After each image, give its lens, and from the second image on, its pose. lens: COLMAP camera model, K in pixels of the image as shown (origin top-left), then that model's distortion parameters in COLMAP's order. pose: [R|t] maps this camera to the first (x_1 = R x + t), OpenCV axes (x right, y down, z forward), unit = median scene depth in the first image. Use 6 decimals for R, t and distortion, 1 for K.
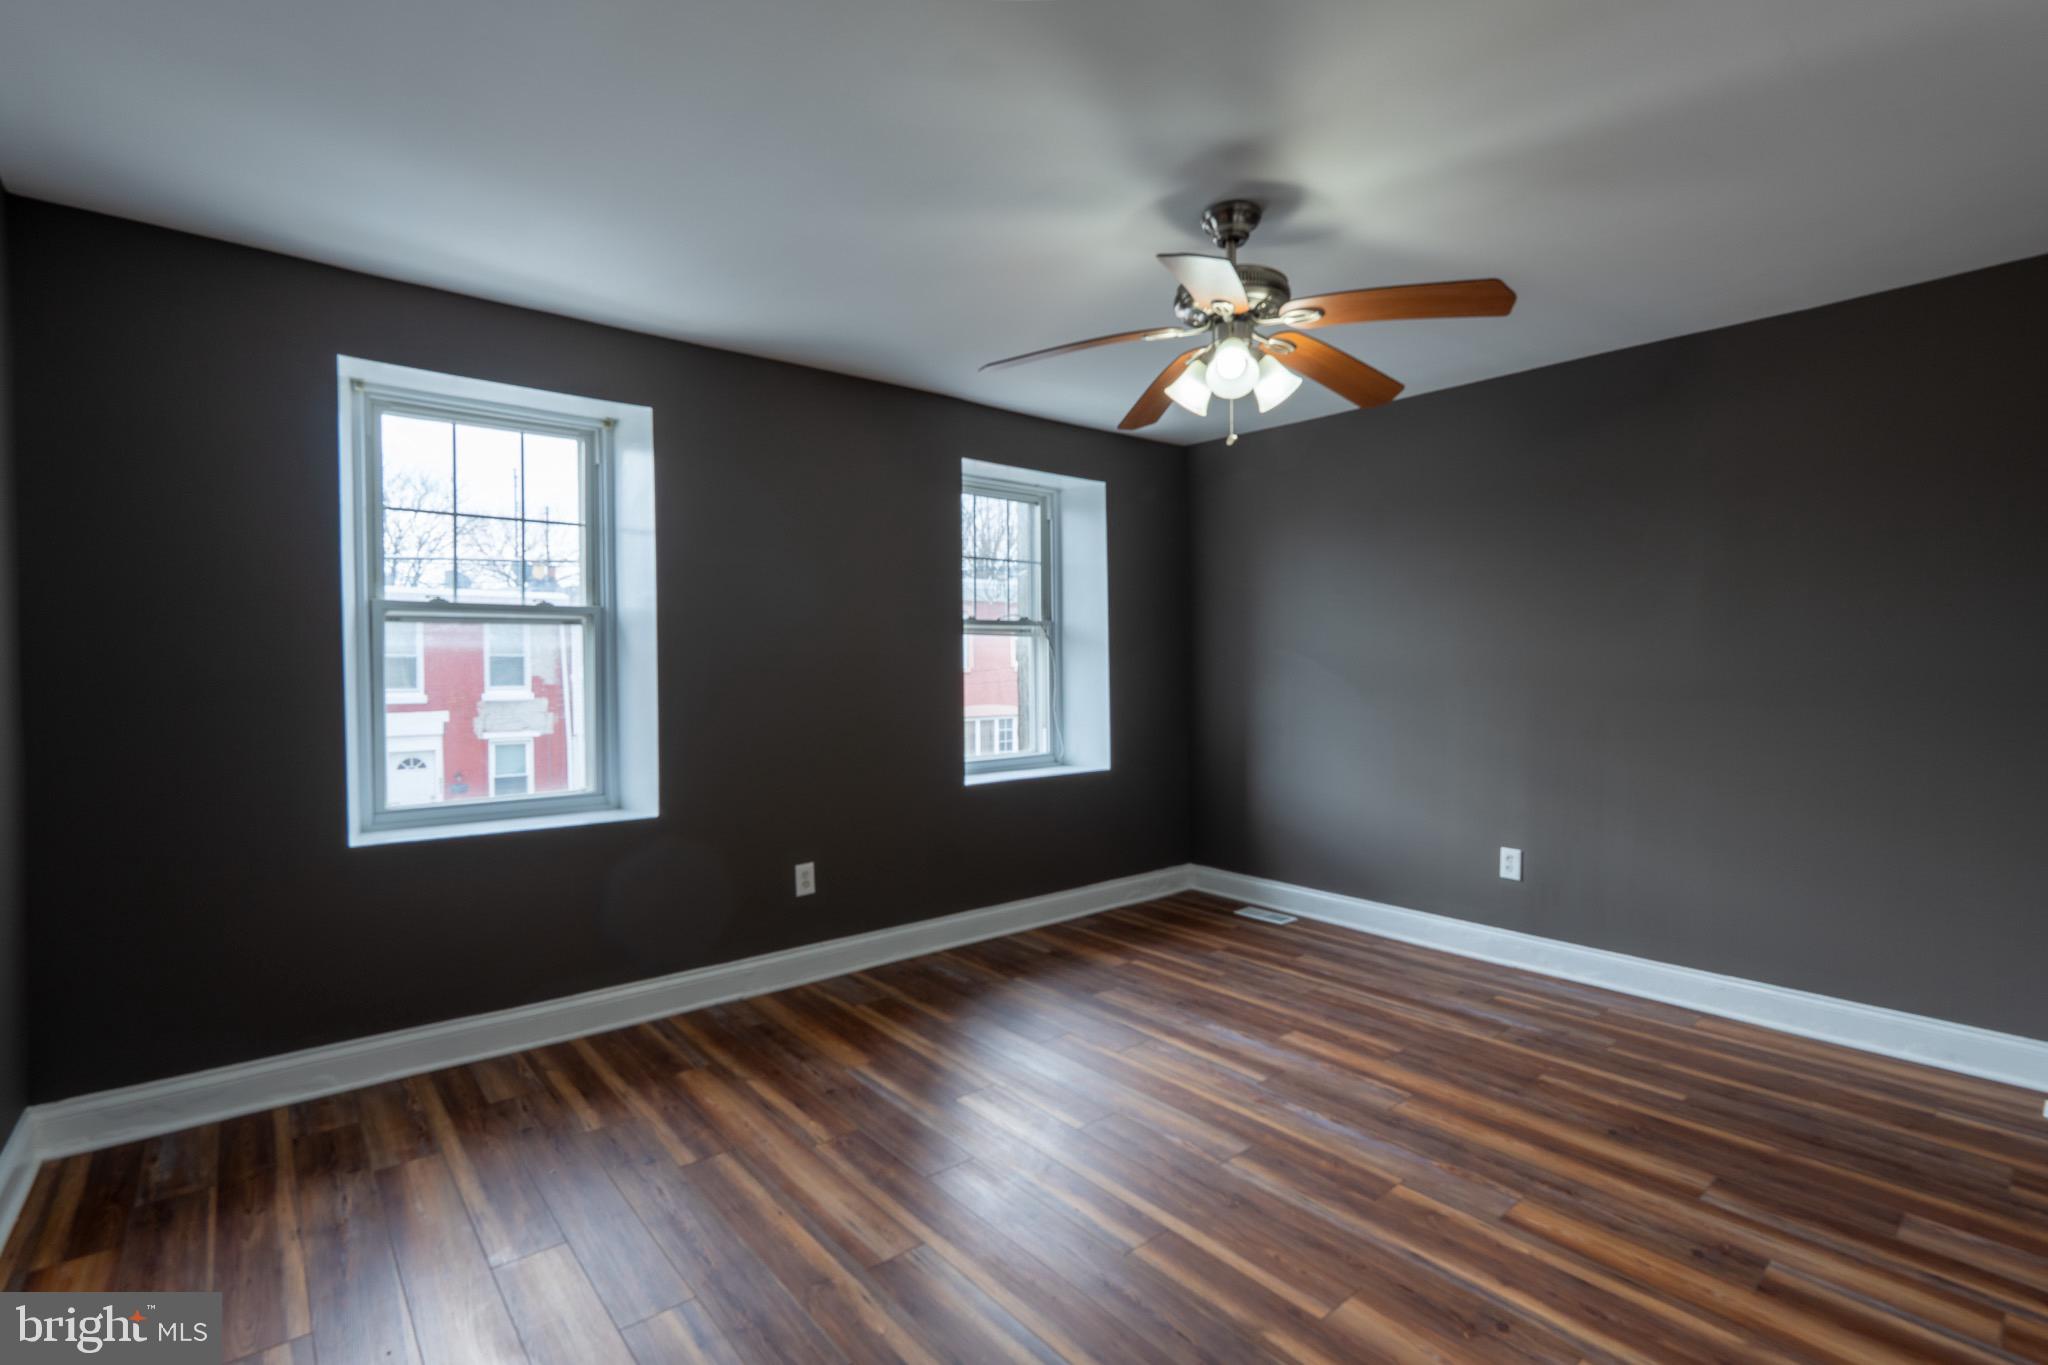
lens RADIAL K [[939.0, 0, 1027.8], [0, 939.0, 676.8], [0, 0, 1]] dist [0.002606, -0.000634]
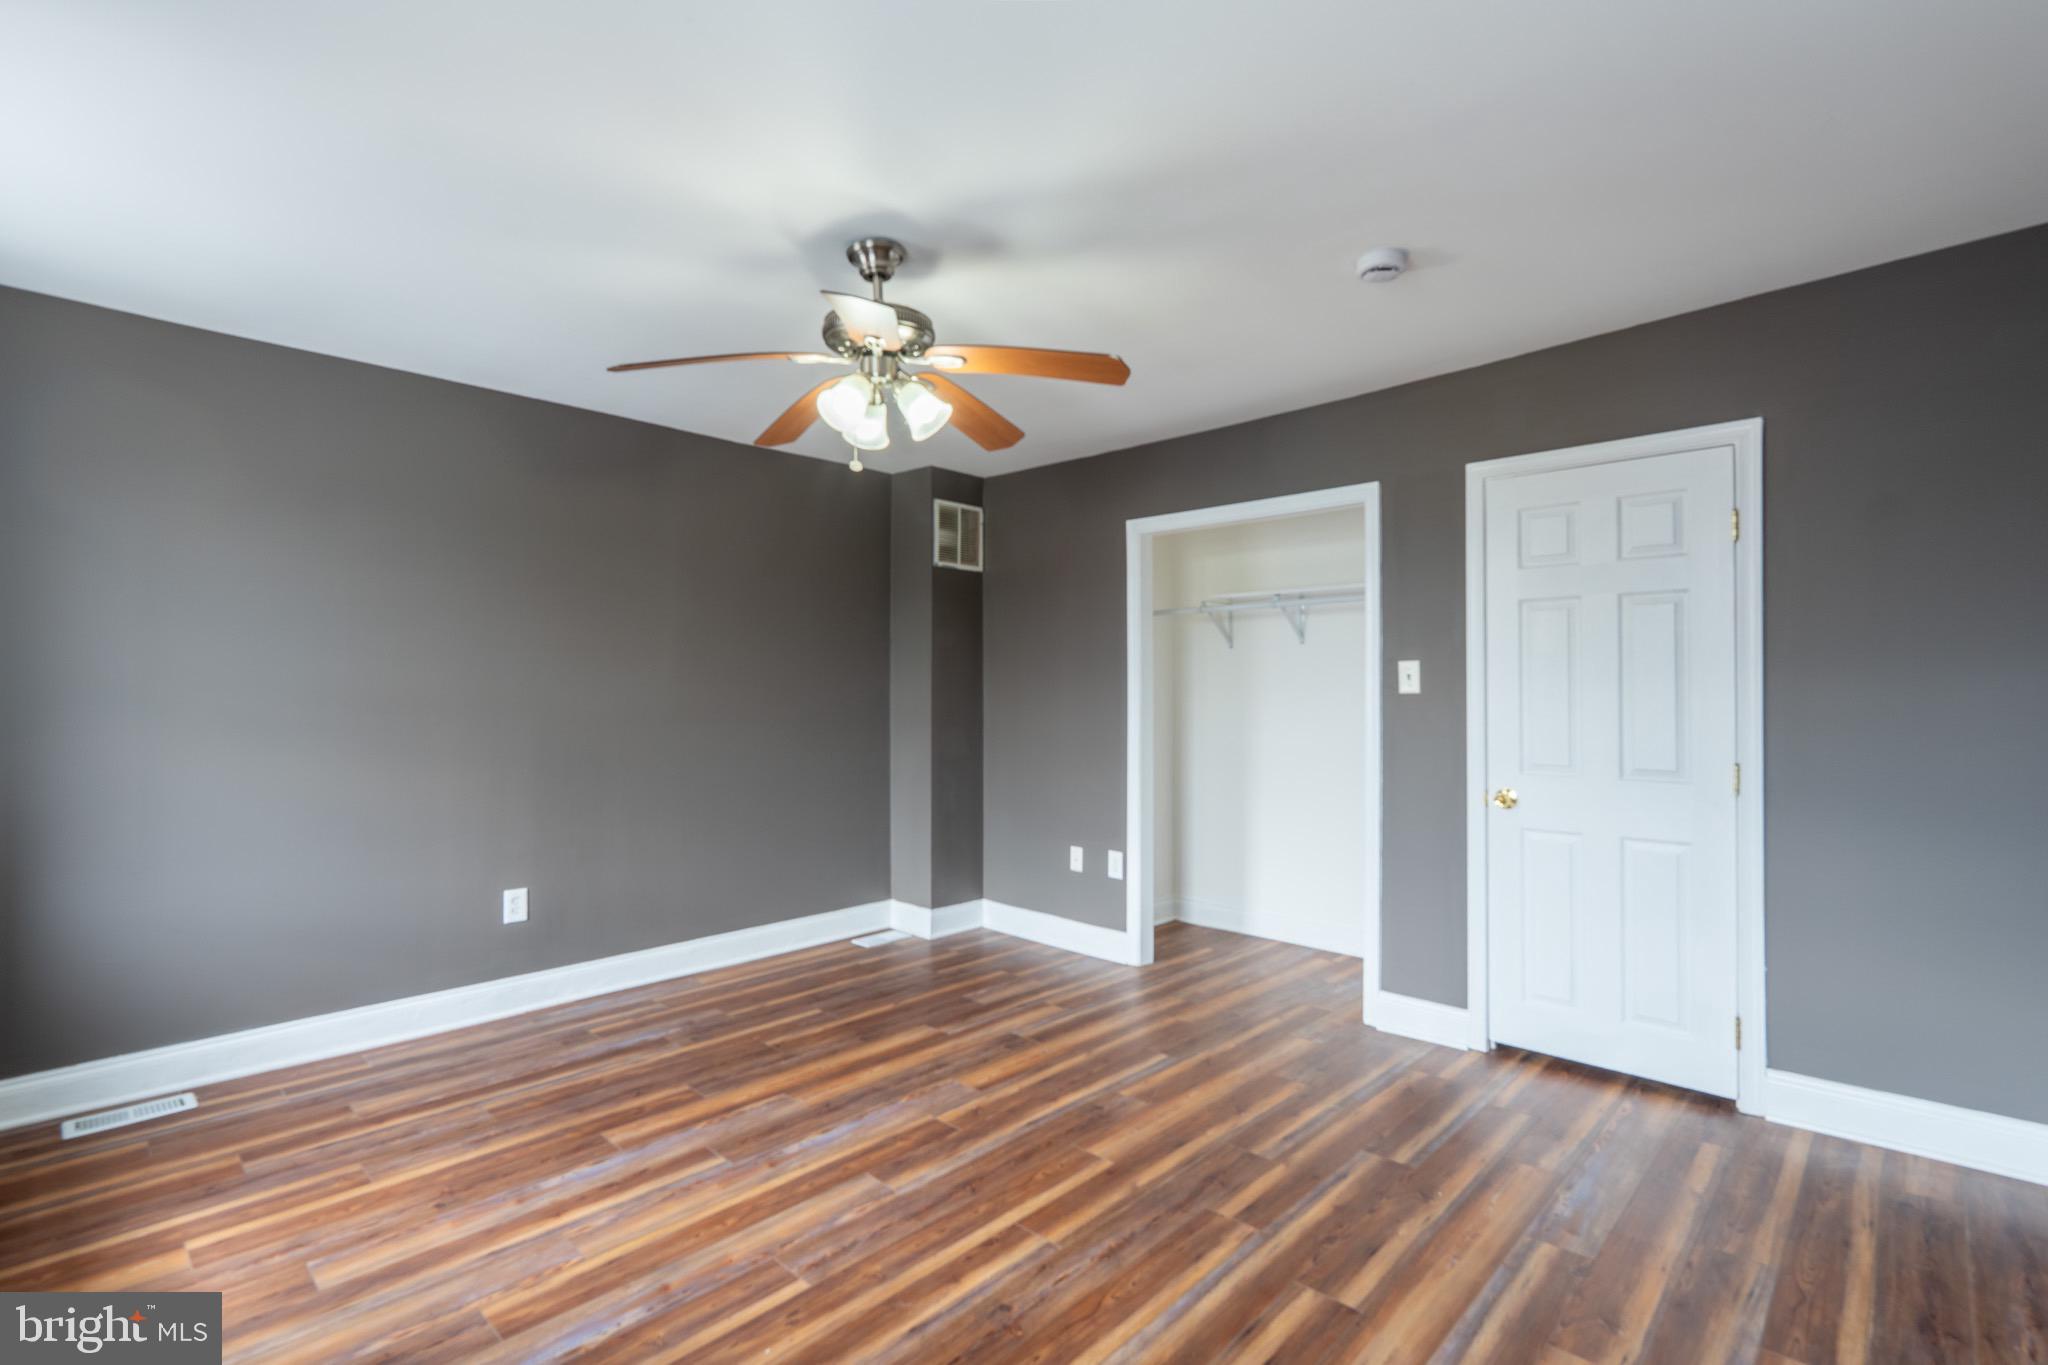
lens RADIAL K [[939.0, 0, 1027.9], [0, 939.0, 686.4], [0, 0, 1]] dist [0.002606, -0.000634]
pose [[-0.113259, 0.011183, 0.993503, -0.618238], [0.015956, 0.999828, -0.009435, -0.007622], [-0.993437, 0.014783, -0.113418, 0.738558]]
